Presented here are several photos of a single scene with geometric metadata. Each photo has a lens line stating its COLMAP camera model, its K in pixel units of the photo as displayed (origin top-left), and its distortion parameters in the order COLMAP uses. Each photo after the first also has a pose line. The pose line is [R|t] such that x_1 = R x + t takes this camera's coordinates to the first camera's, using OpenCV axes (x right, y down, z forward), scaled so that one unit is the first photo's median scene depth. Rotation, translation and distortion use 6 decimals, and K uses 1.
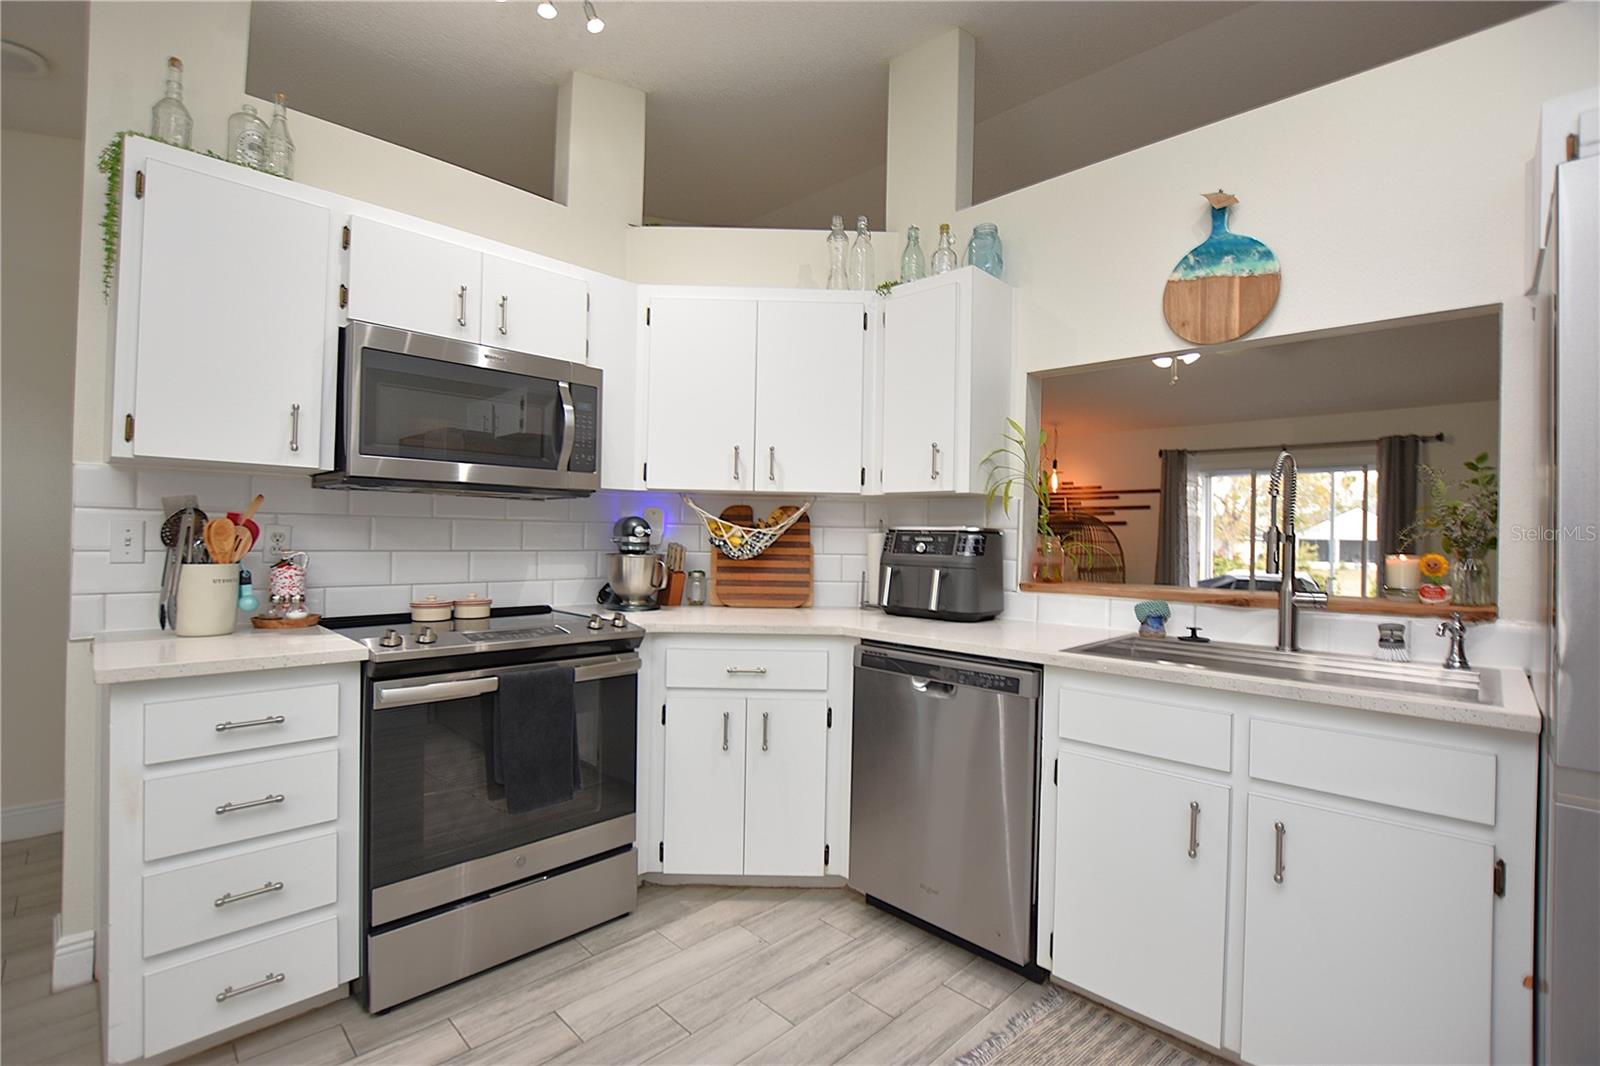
lens RADIAL K [[710.7, 0, 793.0], [0, 710.7, 533.6], [0, 0, 1]] dist [-0.031964, 0.000745]
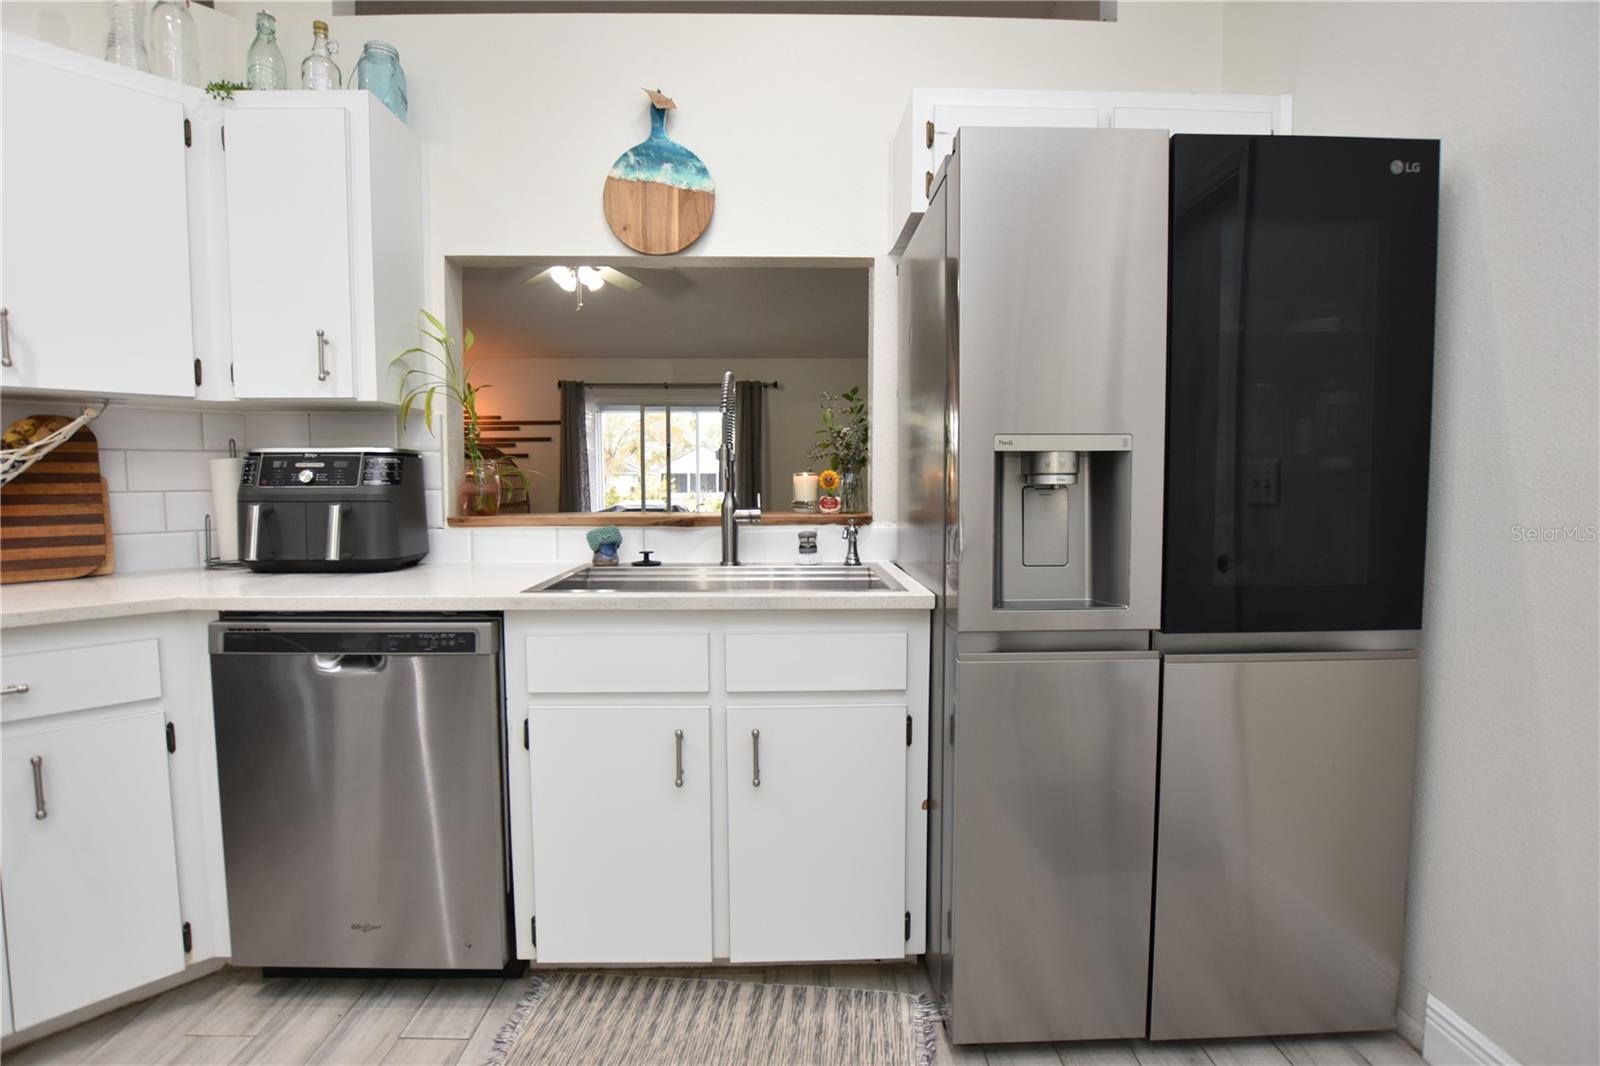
lens RADIAL K [[740.2, 0, 793.6], [0, 740.2, 534.7], [0, 0, 1]] dist [-0.027477, 0.000960]
pose [[0.695136, -0.073000, 0.715162, -0.014092], [0.010693, 0.995771, 0.091250, 0.018749], [-0.718799, -0.055784, 0.692977, 0.141782]]
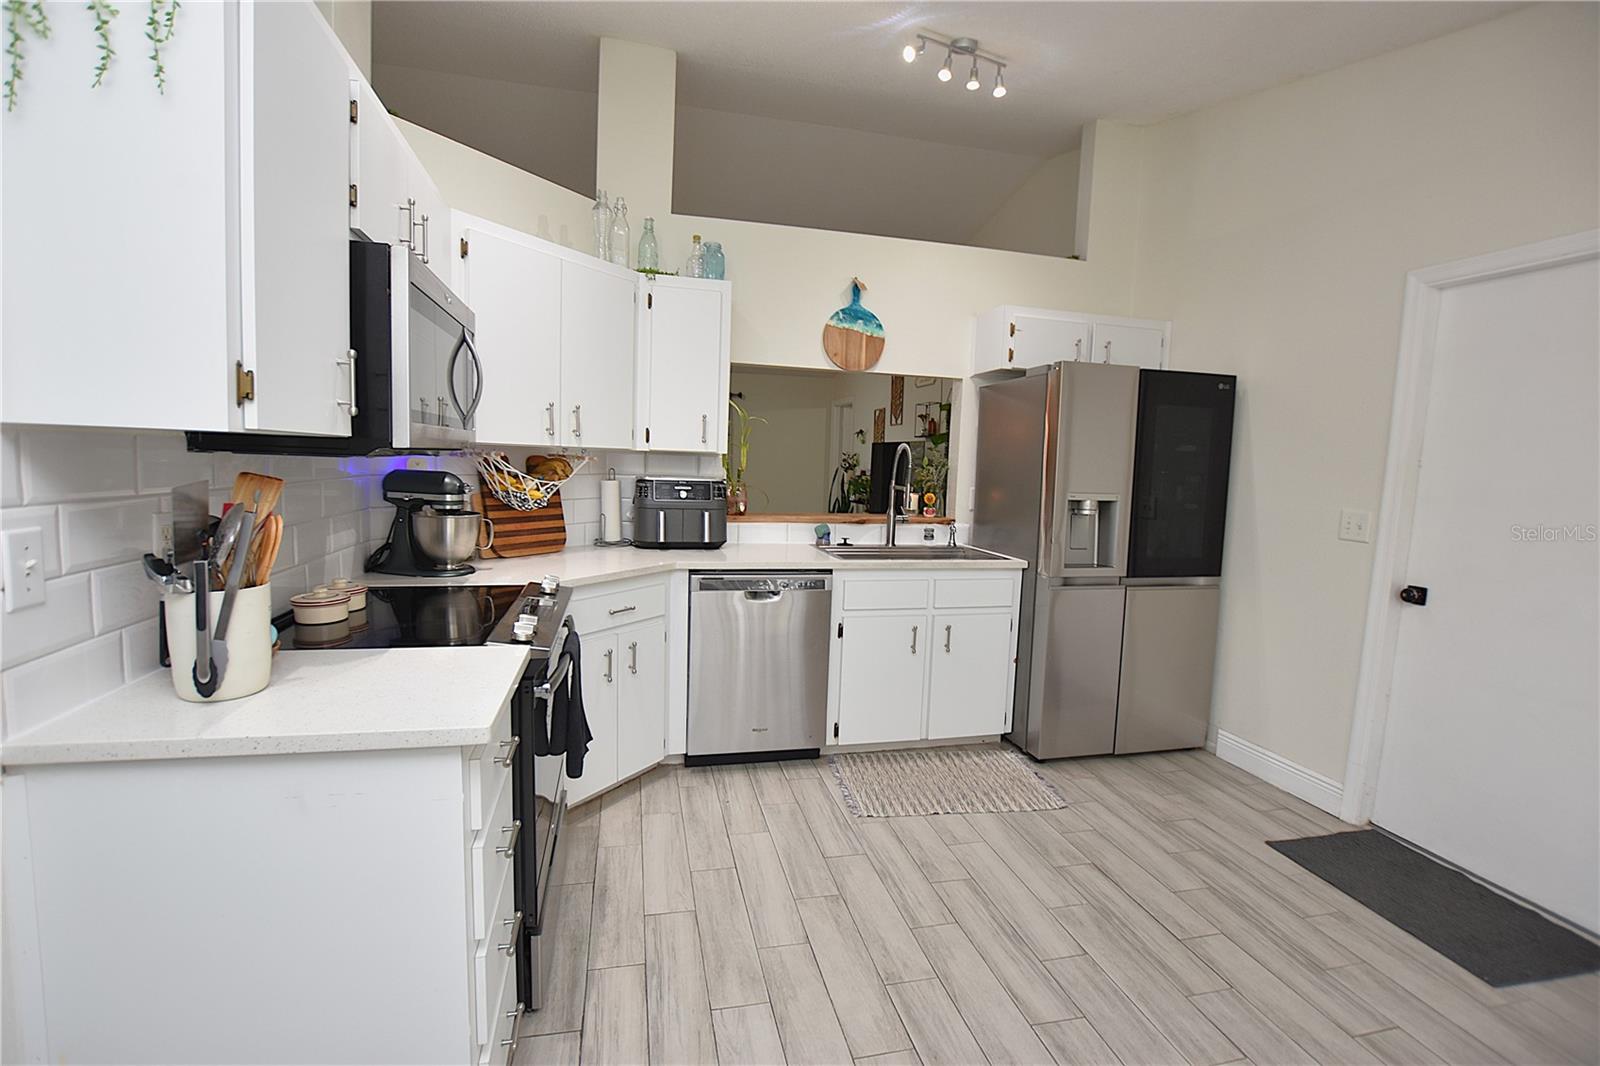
lens RADIAL K [[710.7, 0, 793.0], [0, 710.7, 533.6], [0, 0, 1]] dist [-0.031964, 0.000745]
pose [[0.529136, -0.089347, 0.843820, -0.923164], [-0.027427, 0.992121, 0.122248, -0.083332], [-0.848093, -0.087829, 0.522517, 0.182062]]
